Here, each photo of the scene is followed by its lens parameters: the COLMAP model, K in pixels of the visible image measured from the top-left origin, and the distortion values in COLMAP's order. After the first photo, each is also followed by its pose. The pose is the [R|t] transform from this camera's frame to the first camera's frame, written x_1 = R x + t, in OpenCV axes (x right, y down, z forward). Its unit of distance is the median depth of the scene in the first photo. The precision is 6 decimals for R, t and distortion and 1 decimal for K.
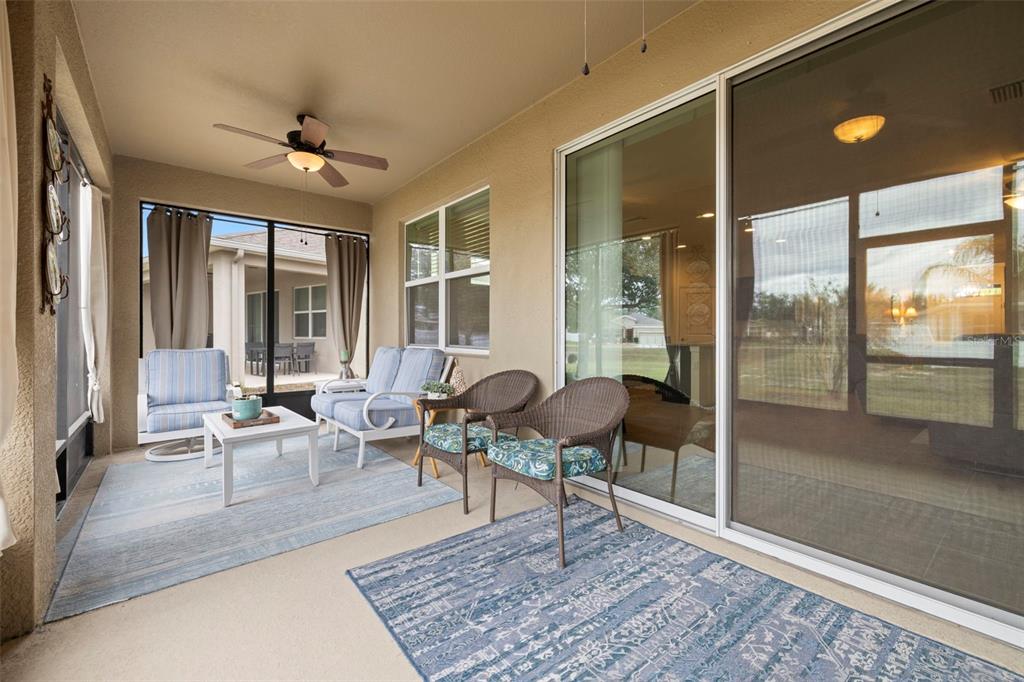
lens RADIAL K [[430.8, 0, 510.8], [0, 430.8, 336.7], [0, 0, 1]] dist [0.000456, 0.000603]
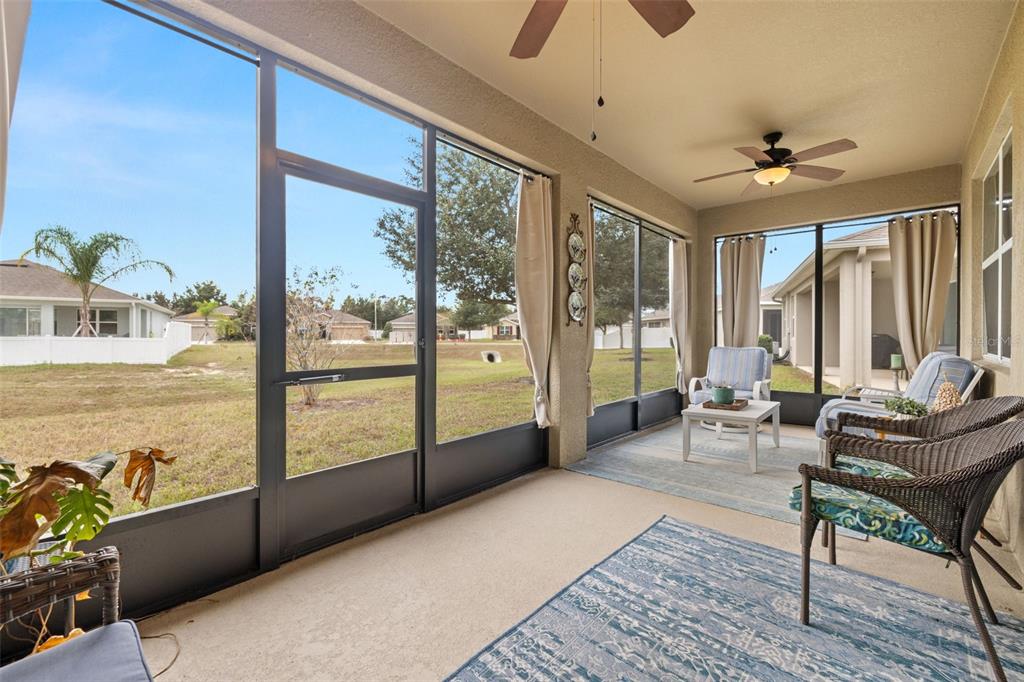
lens RADIAL K [[430.8, 0, 510.9], [0, 430.8, 336.4], [0, 0, 1]] dist [0.000456, 0.000603]
pose [[0.158508, 0.006455, -0.987337, 0.795433], [-0.007271, 0.999959, 0.005370, -0.009222], [0.987331, 0.006328, 0.158549, 0.300094]]
